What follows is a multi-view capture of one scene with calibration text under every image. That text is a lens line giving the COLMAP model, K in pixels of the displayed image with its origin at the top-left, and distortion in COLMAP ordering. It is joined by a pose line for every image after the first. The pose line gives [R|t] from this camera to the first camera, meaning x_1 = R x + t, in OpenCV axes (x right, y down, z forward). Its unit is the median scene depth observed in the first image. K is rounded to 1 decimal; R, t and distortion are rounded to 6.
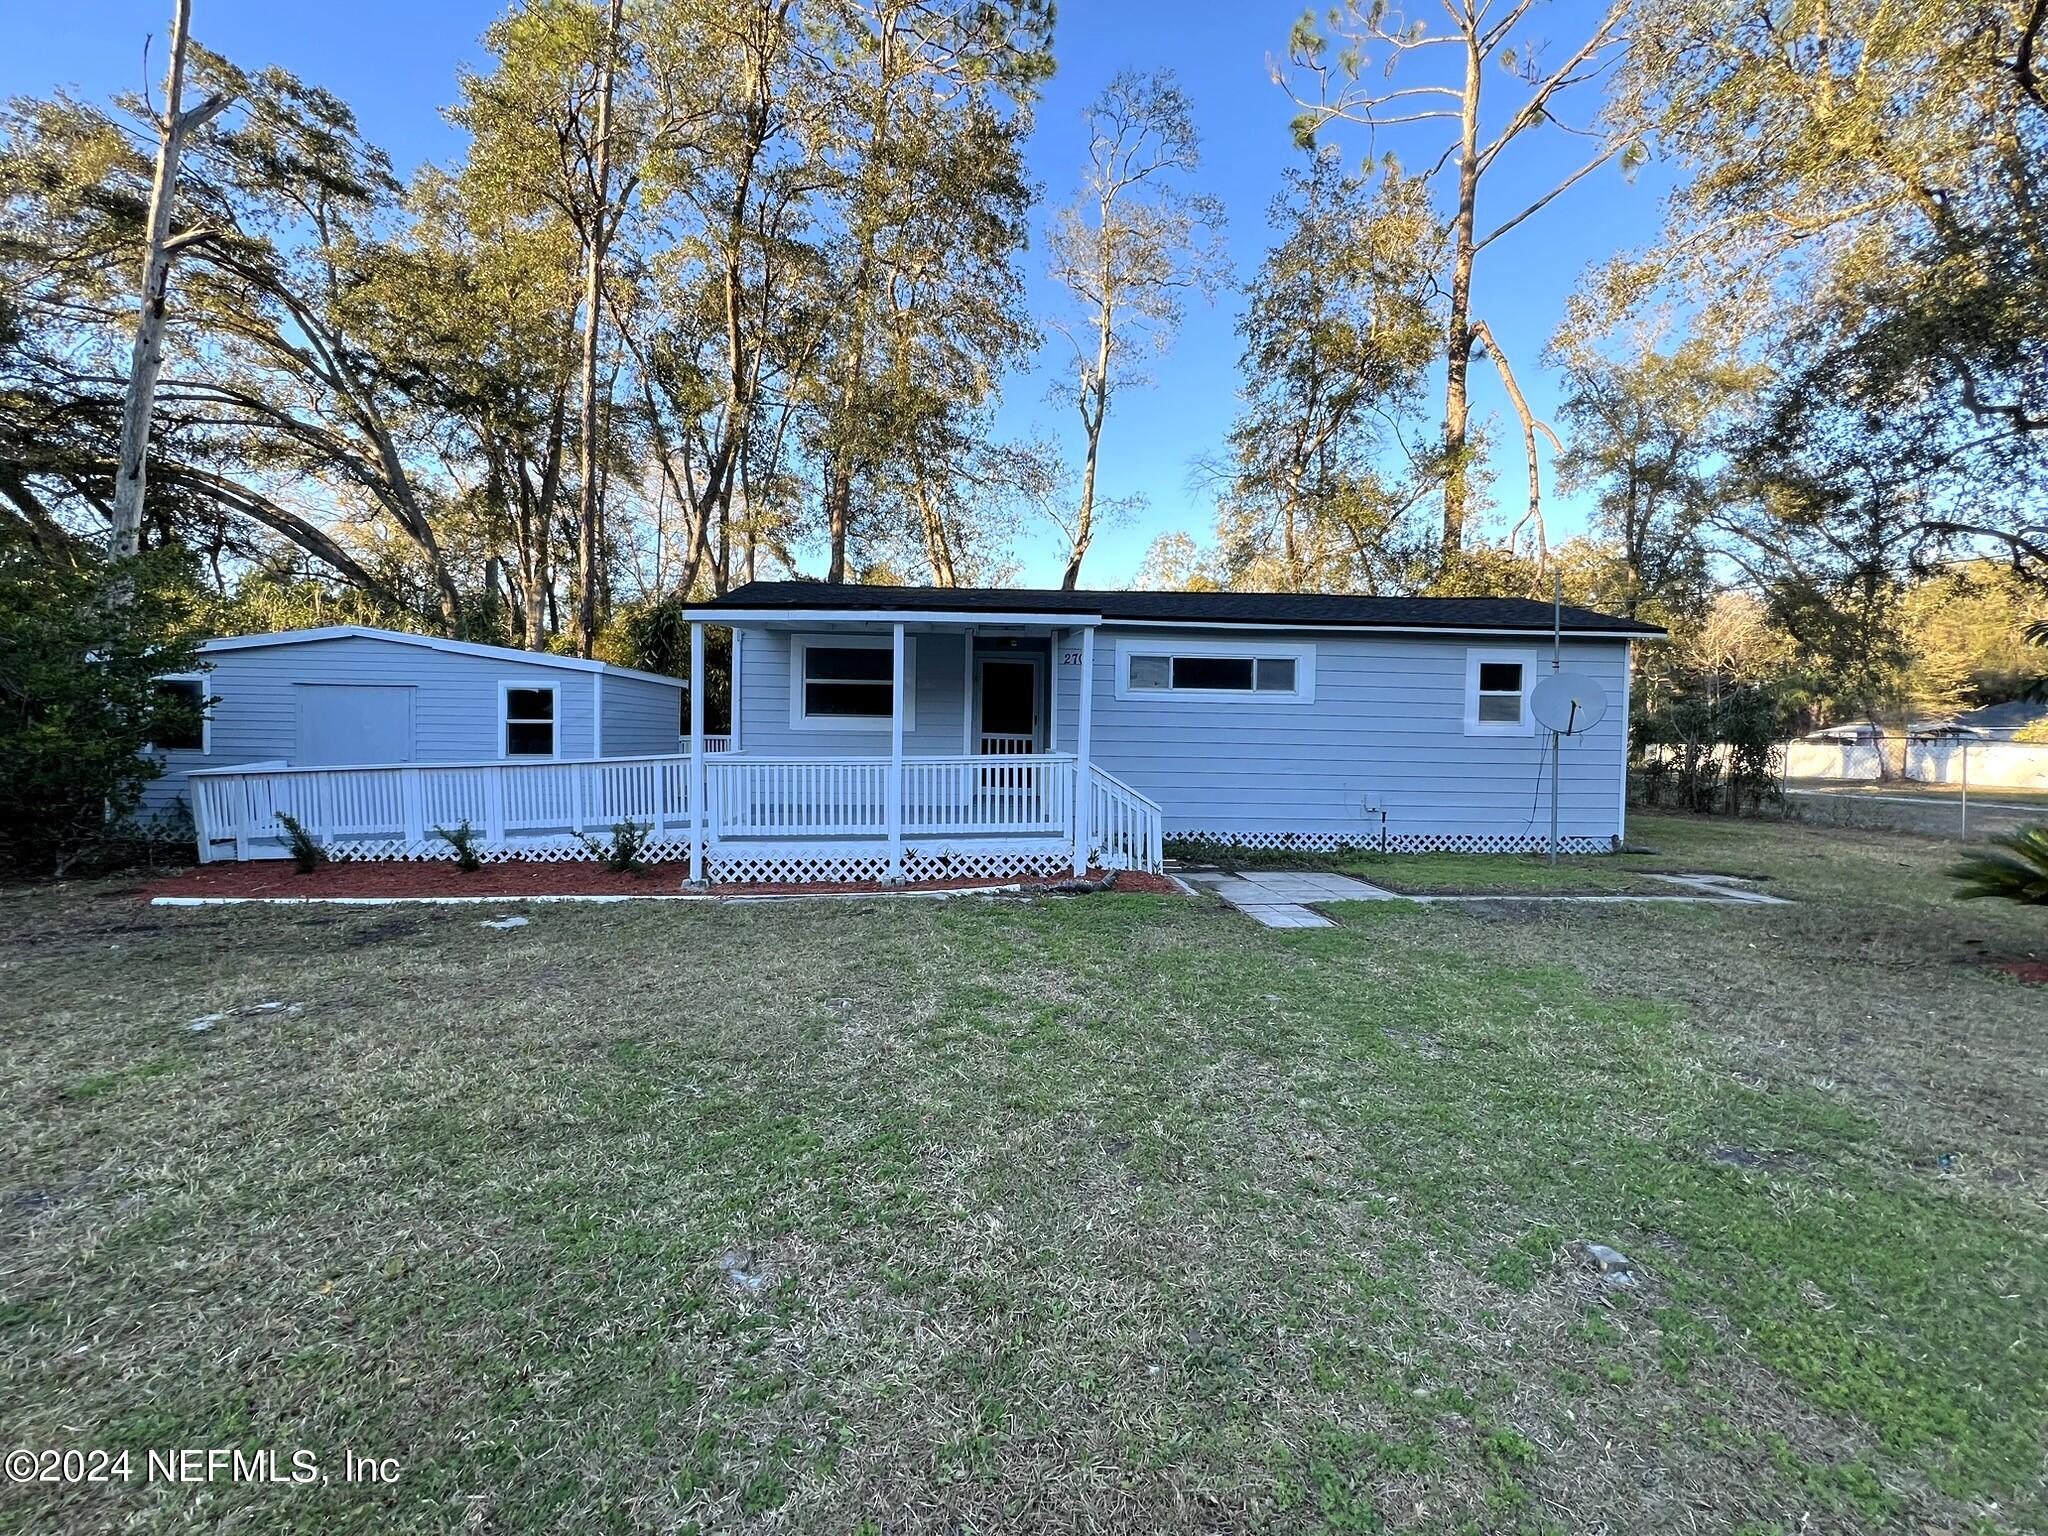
lens RADIAL K [[817.3, 0, 1021.8], [0, 817.3, 761.4], [0, 0, 1]] dist [0.001094, 0.000386]
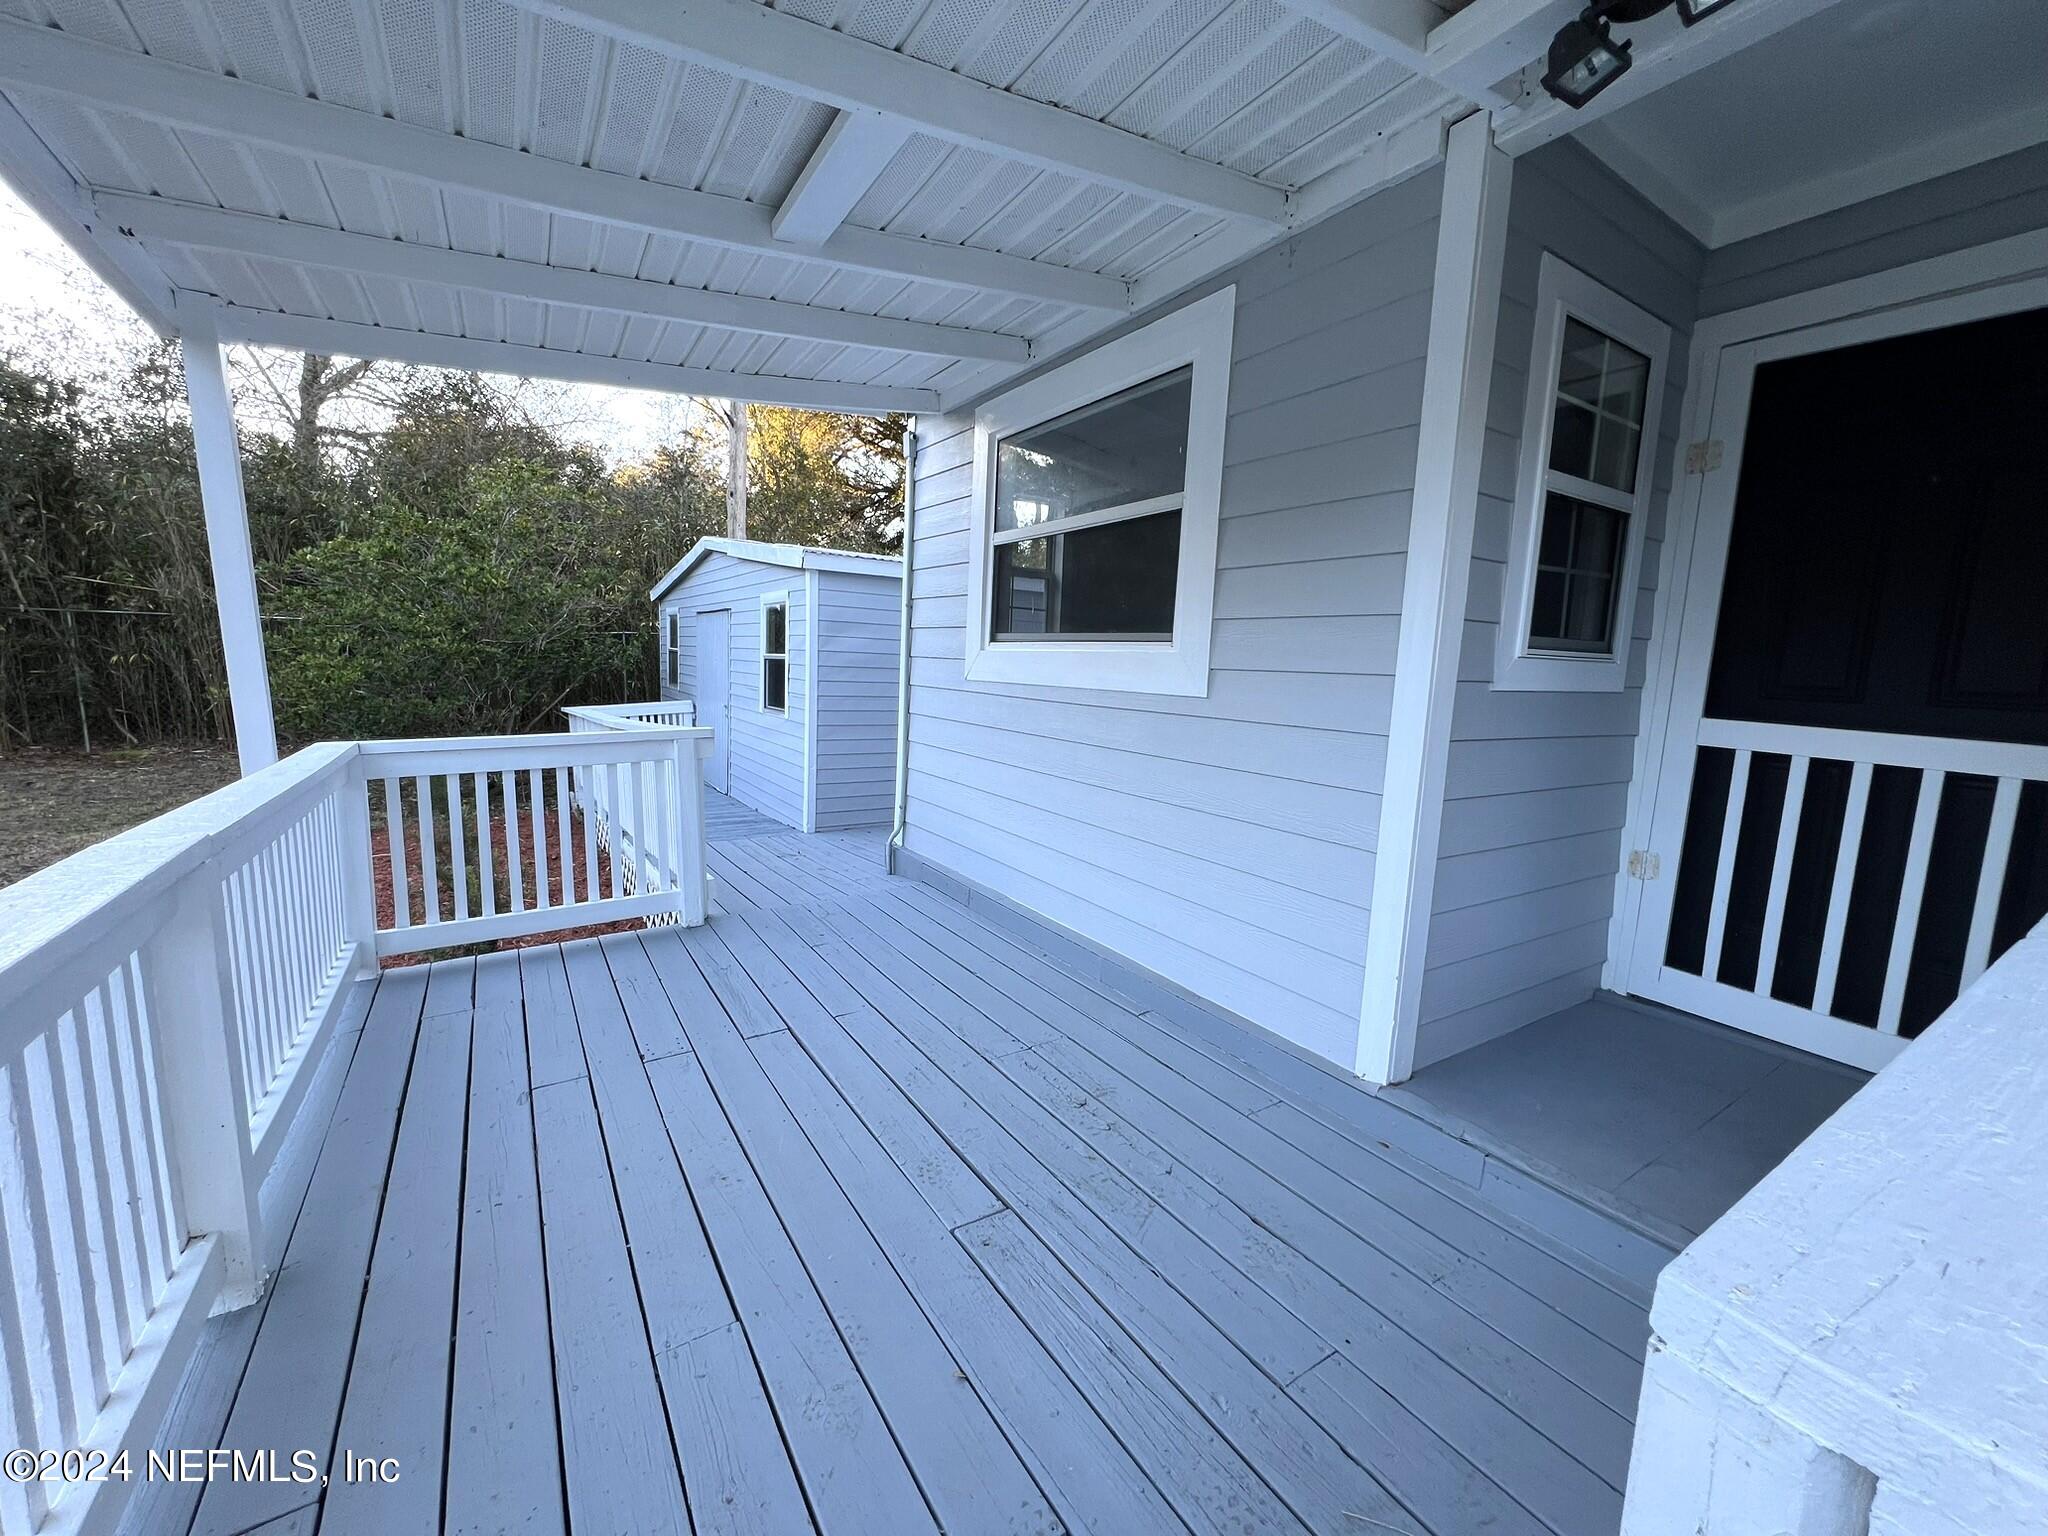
lens RADIAL K [[817.3, 0, 1021.8], [0, 817.3, 761.4], [0, 0, 1]] dist [0.001094, 0.000386]
pose [[0.489561, 0.112210, -0.864719, 0.064400], [-0.061927, 0.993656, 0.093881, -0.037670], [0.869767, 0.007589, 0.493403, 0.824308]]
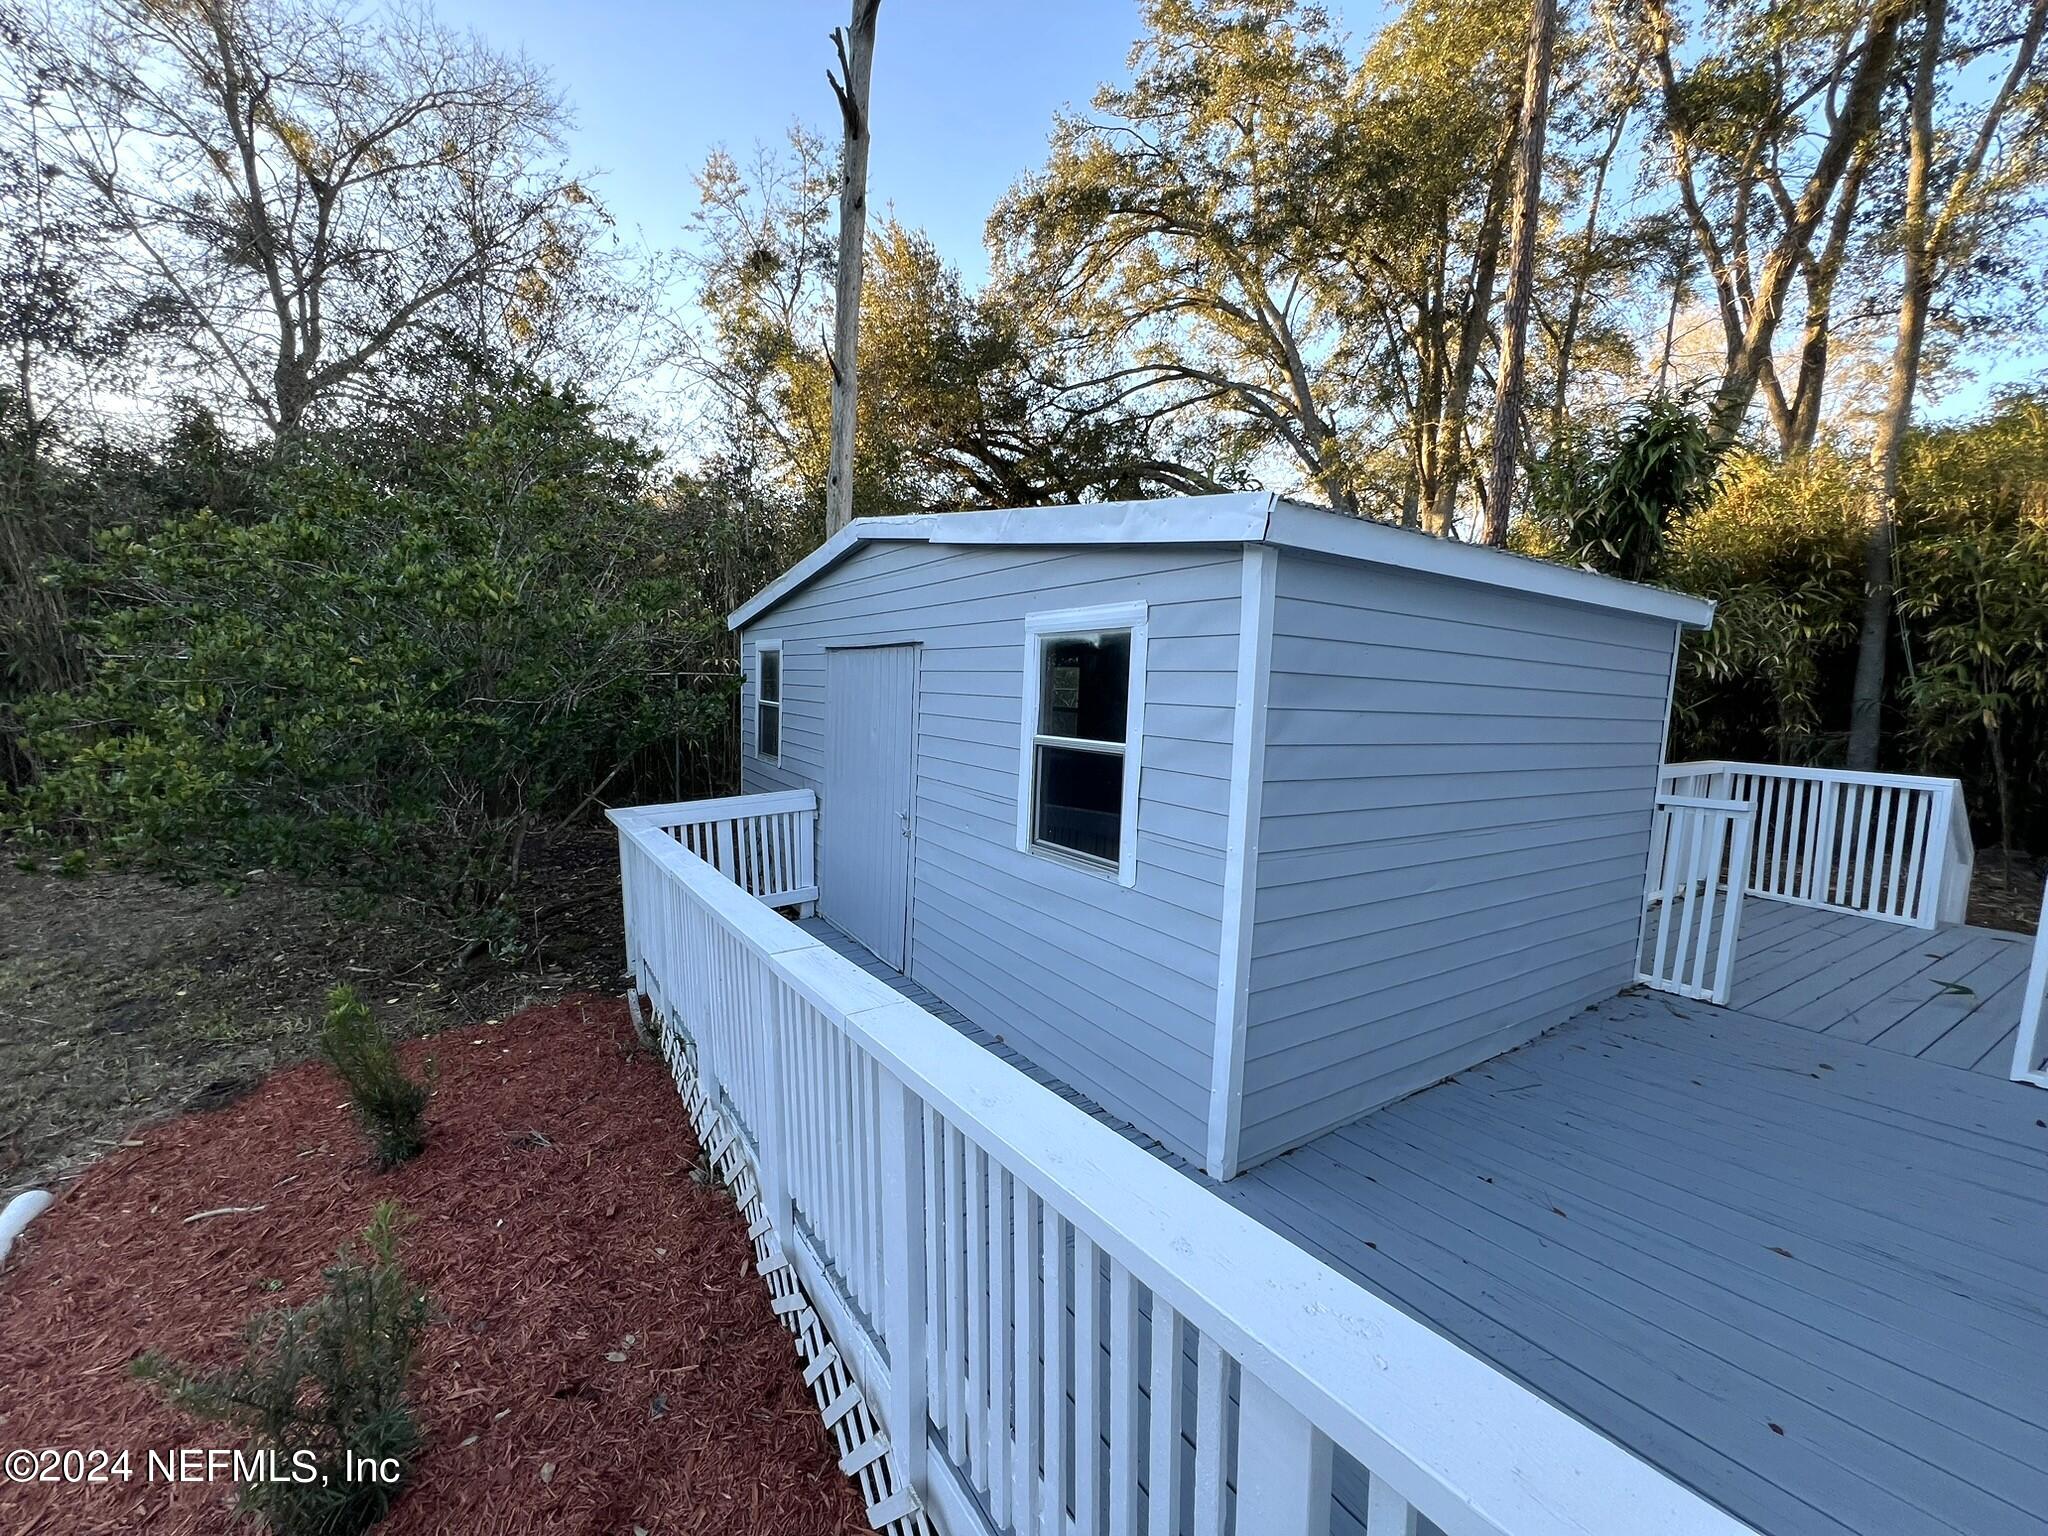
lens RADIAL K [[817.3, 0, 1021.8], [0, 817.3, 761.4], [0, 0, 1]] dist [0.001094, 0.000386]
pose [[0.480977, 0.081462, -0.872940, -0.334139], [-0.056723, 0.996479, 0.061737, -0.057936], [0.874896, 0.019821, 0.483905, 0.807791]]
